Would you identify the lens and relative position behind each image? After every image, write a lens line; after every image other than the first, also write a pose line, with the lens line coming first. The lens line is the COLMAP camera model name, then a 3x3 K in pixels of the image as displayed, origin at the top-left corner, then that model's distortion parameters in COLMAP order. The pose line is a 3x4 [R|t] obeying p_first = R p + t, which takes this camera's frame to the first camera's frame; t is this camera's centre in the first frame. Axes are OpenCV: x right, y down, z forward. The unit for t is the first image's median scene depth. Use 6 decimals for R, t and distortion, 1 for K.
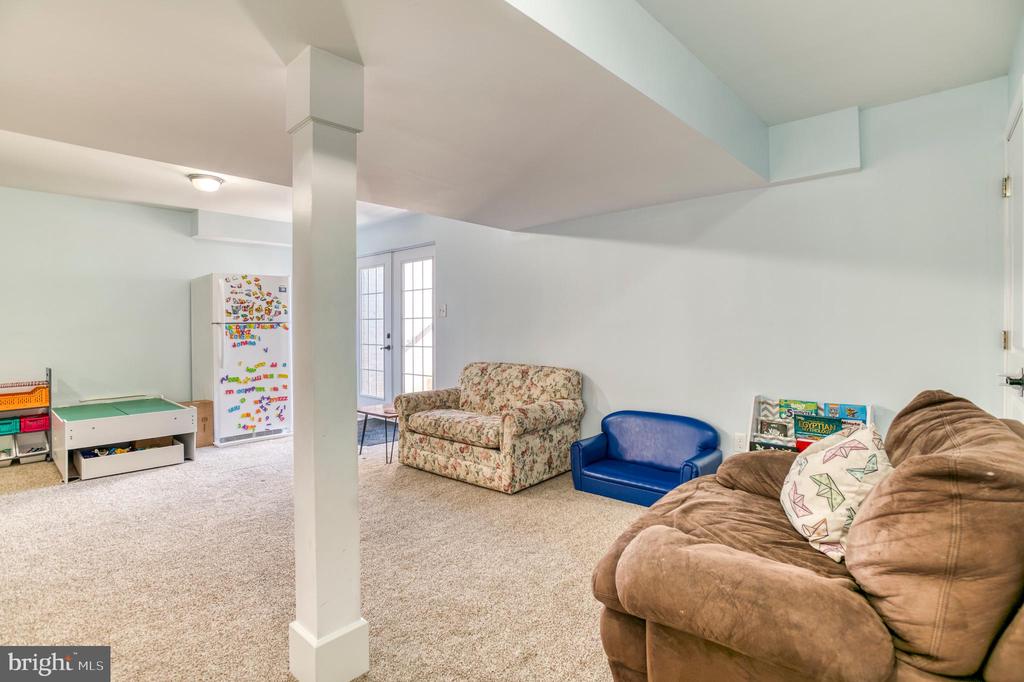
lens RADIAL K [[513.8, 0, 512.4], [0, 513.8, 330.8], [0, 0, 1]] dist [-0.032492, 0.028495]
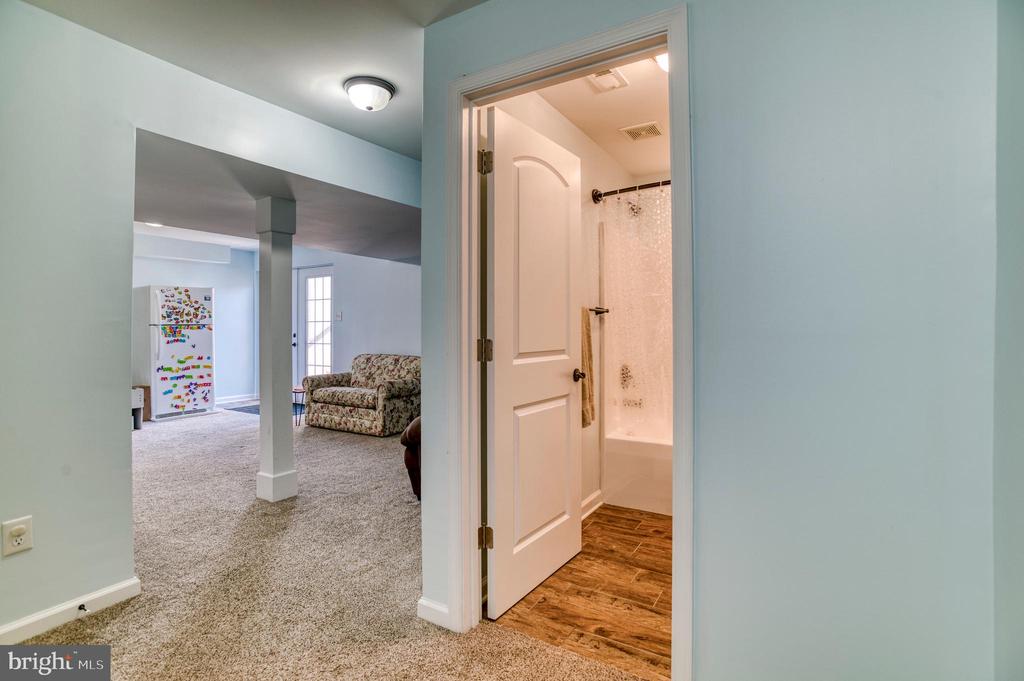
lens RADIAL K [[513.8, 0, 512.4], [0, 513.8, 330.3], [0, 0, 1]] dist [-0.032492, 0.028495]
pose [[0.982883, 0.003331, 0.184198, 0.065519], [-0.002649, 0.999989, -0.003945, 0.001305], [-0.184209, 0.003389, 0.982881, -0.408919]]
